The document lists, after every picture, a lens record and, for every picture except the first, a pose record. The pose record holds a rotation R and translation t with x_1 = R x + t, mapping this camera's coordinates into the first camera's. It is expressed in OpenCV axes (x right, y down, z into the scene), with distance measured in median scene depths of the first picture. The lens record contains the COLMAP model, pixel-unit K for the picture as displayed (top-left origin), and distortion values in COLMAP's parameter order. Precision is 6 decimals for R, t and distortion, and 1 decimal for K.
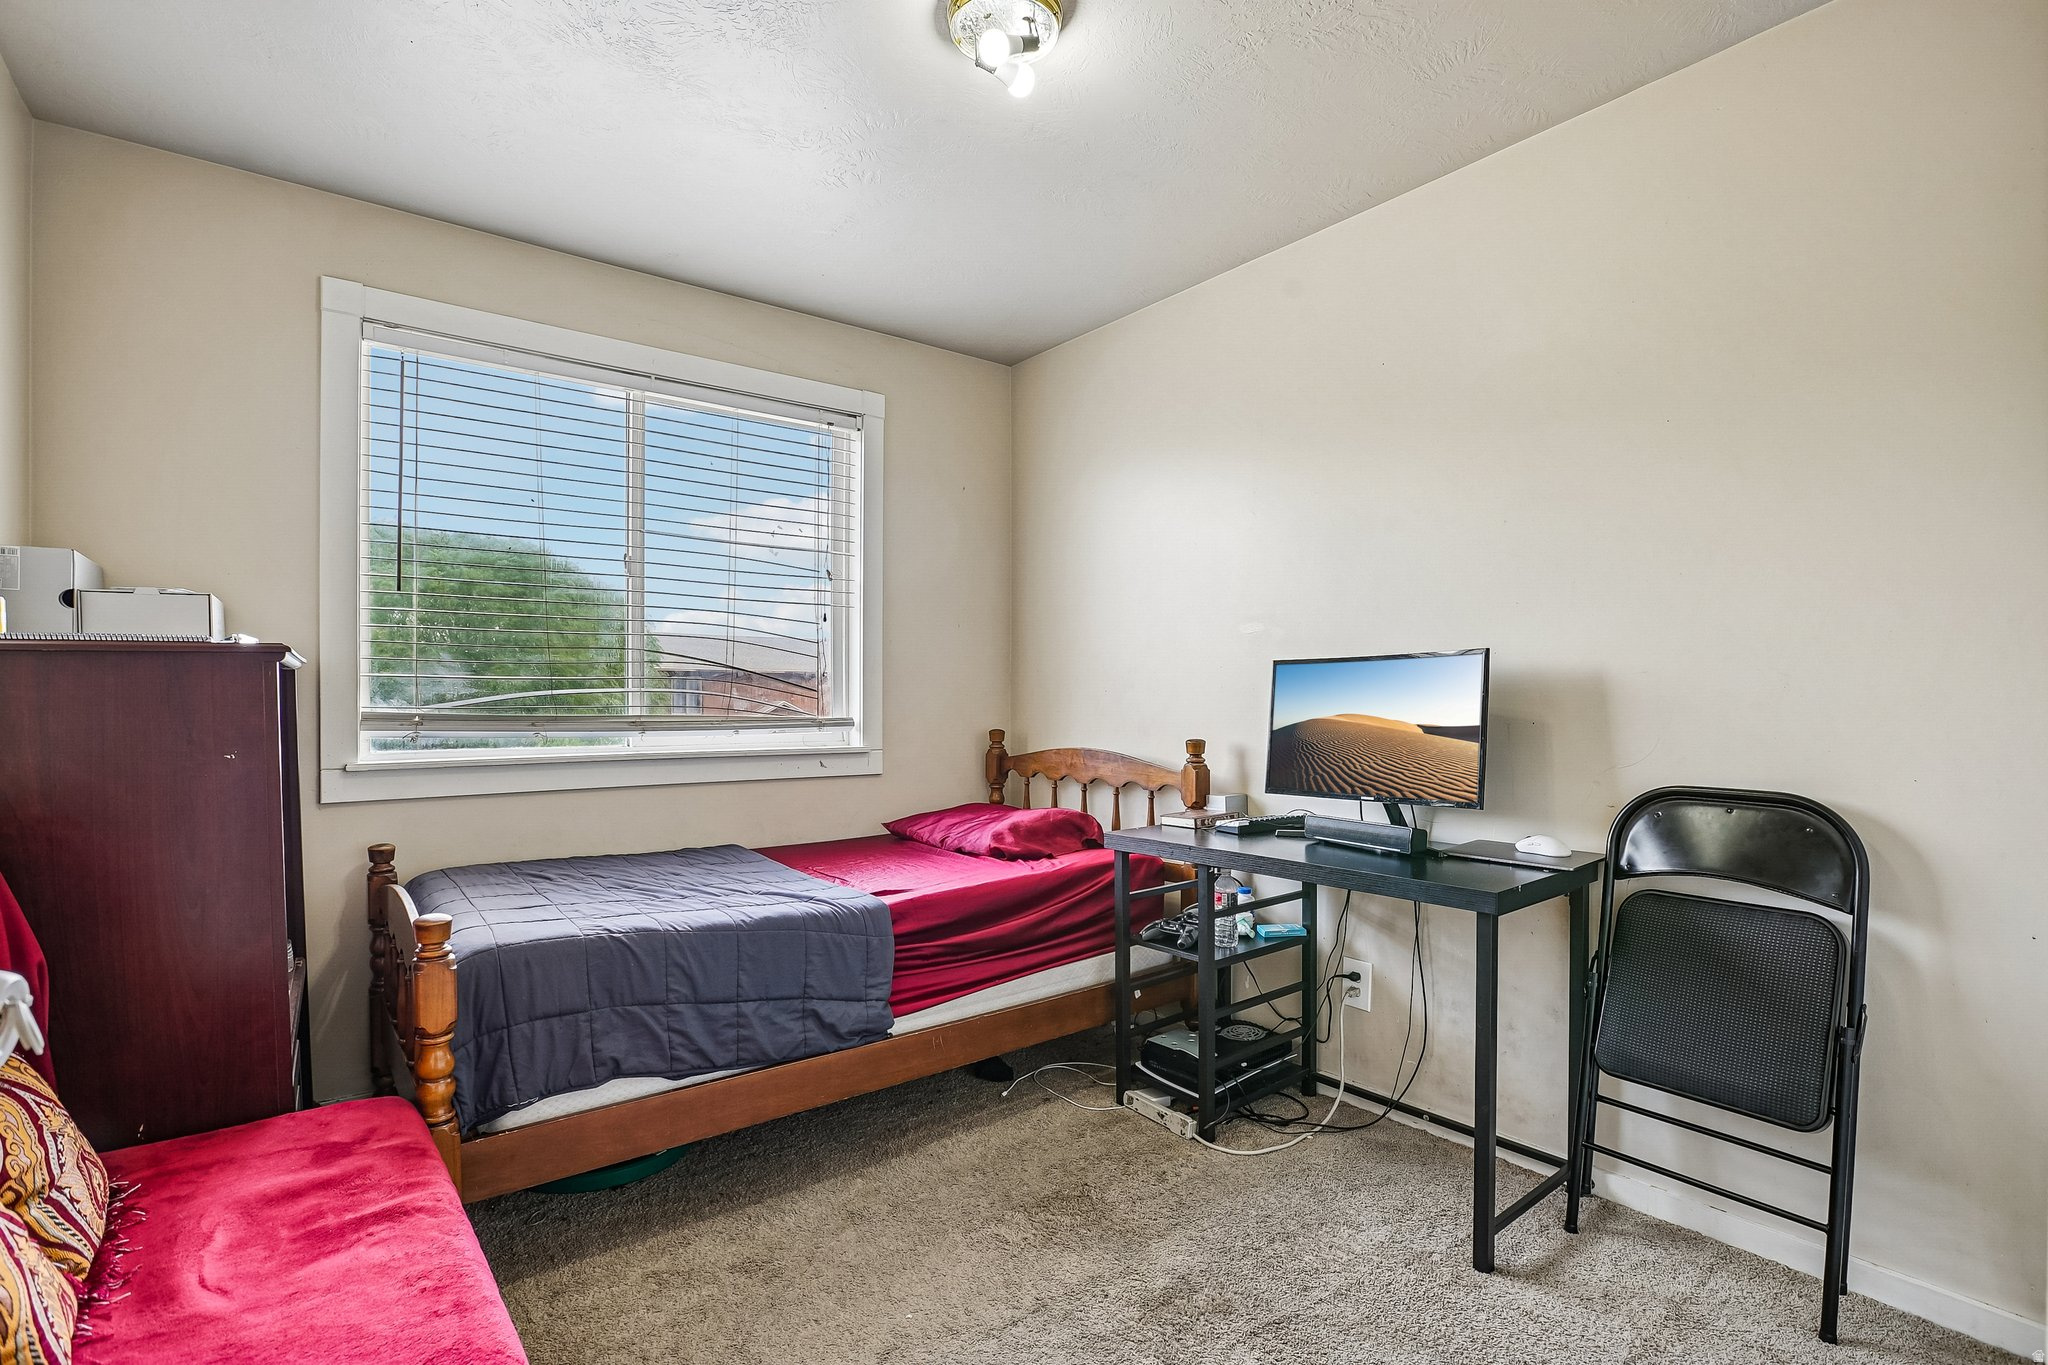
lens RADIAL K [[912.2, 0, 1024.0], [0, 912.2, 682.5], [0, 0, 1]] dist [-0.048425, 0.018101]
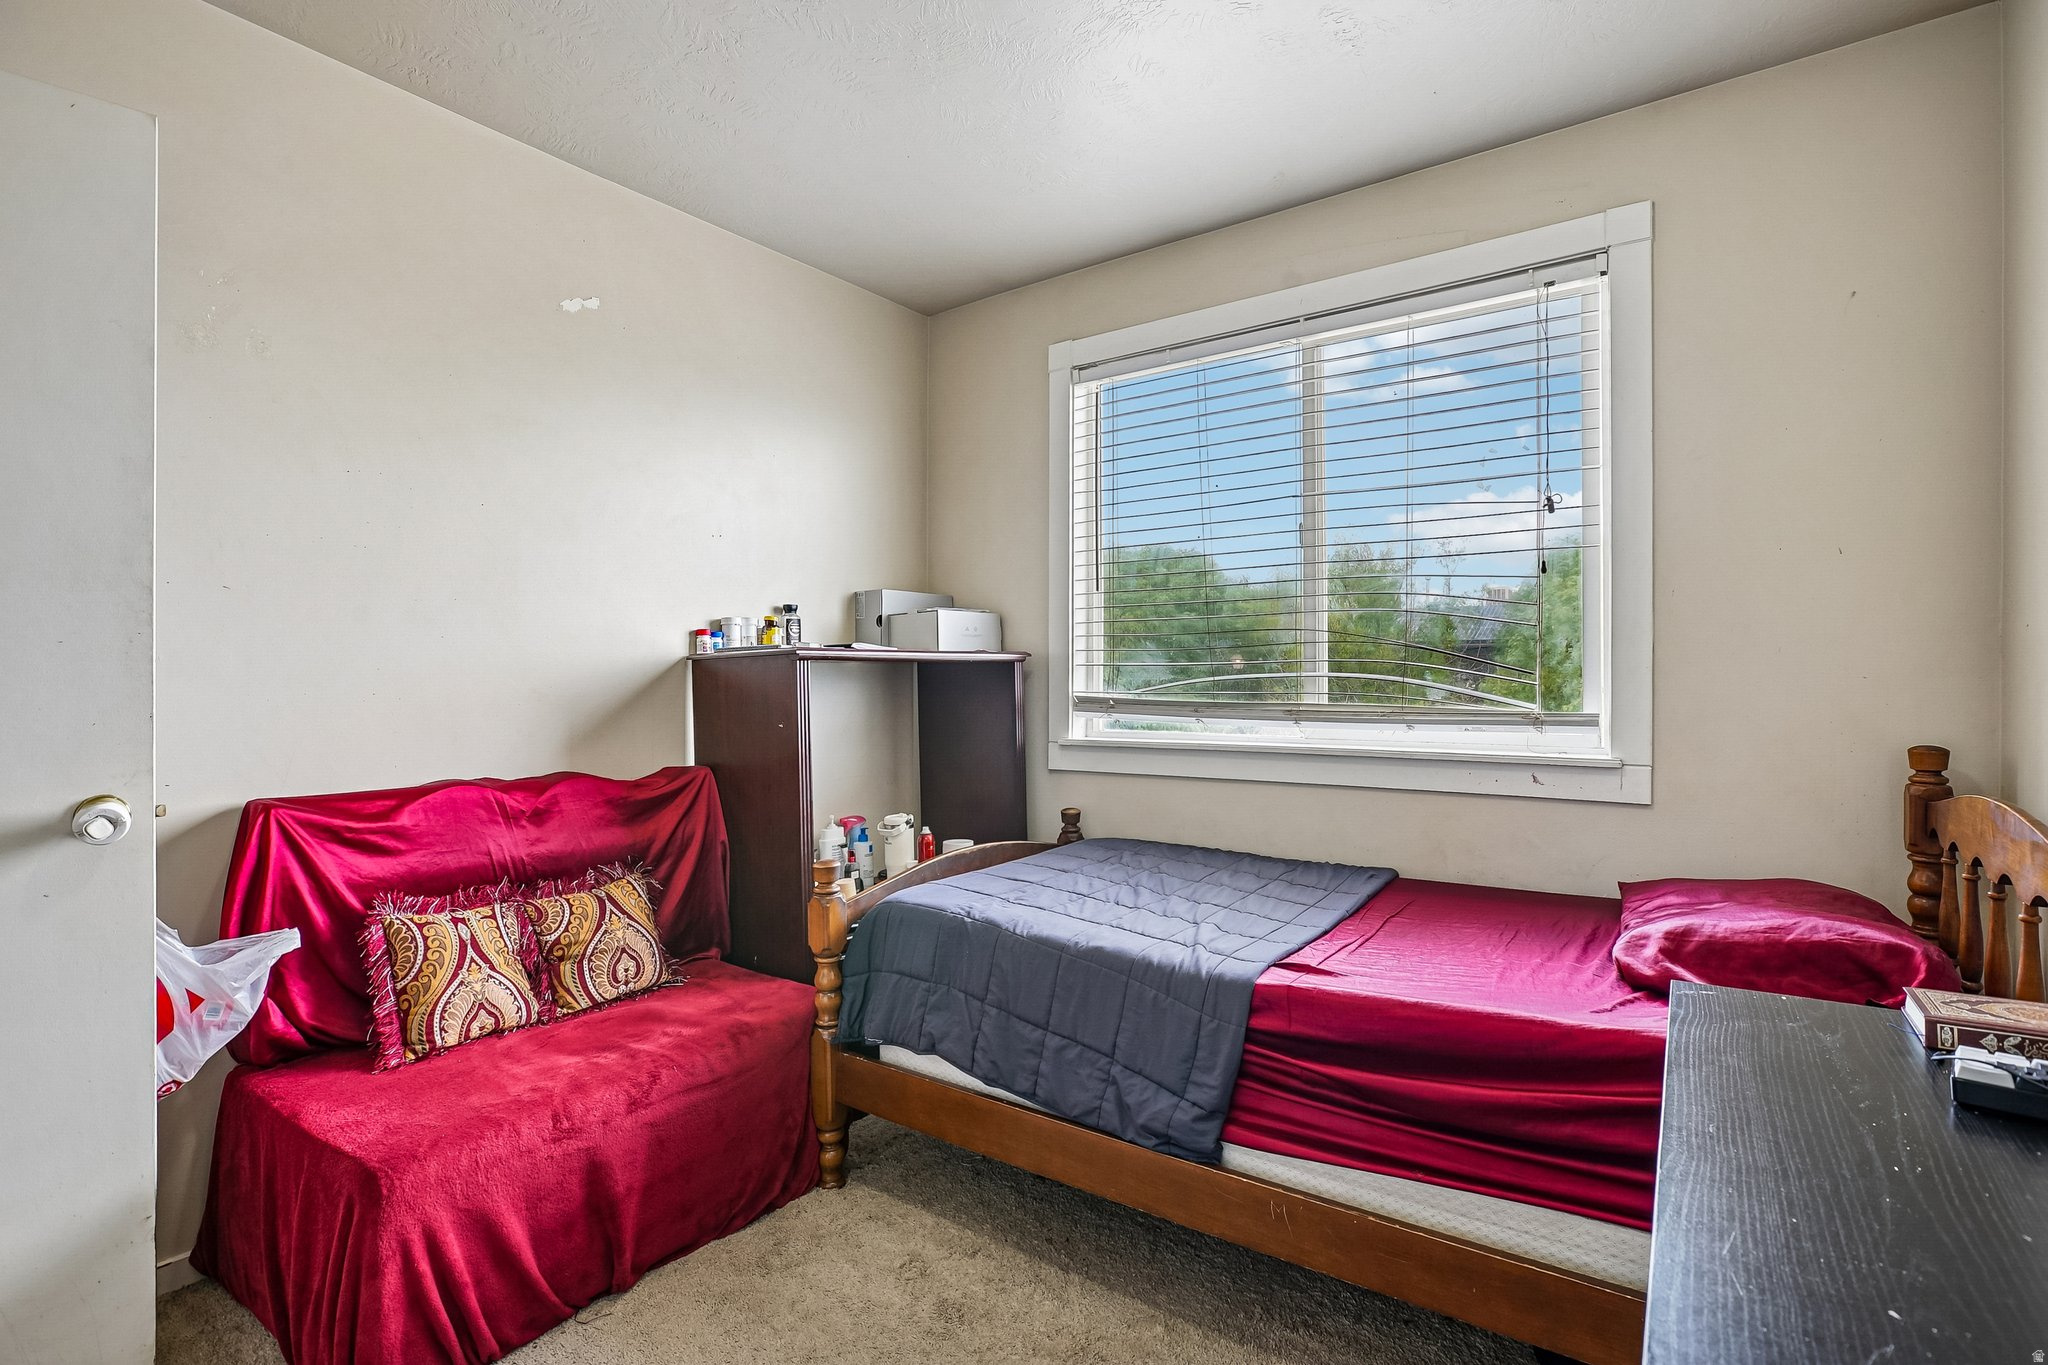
lens RADIAL K [[912.2, 0, 1024.0], [0, 912.2, 682.5], [0, 0, 1]] dist [-0.048425, 0.018101]
pose [[0.326446, -0.000829, -0.945216, 0.423076], [0.018032, 0.999823, 0.005350, 0.007311], [0.945044, -0.018791, 0.326403, 0.574666]]
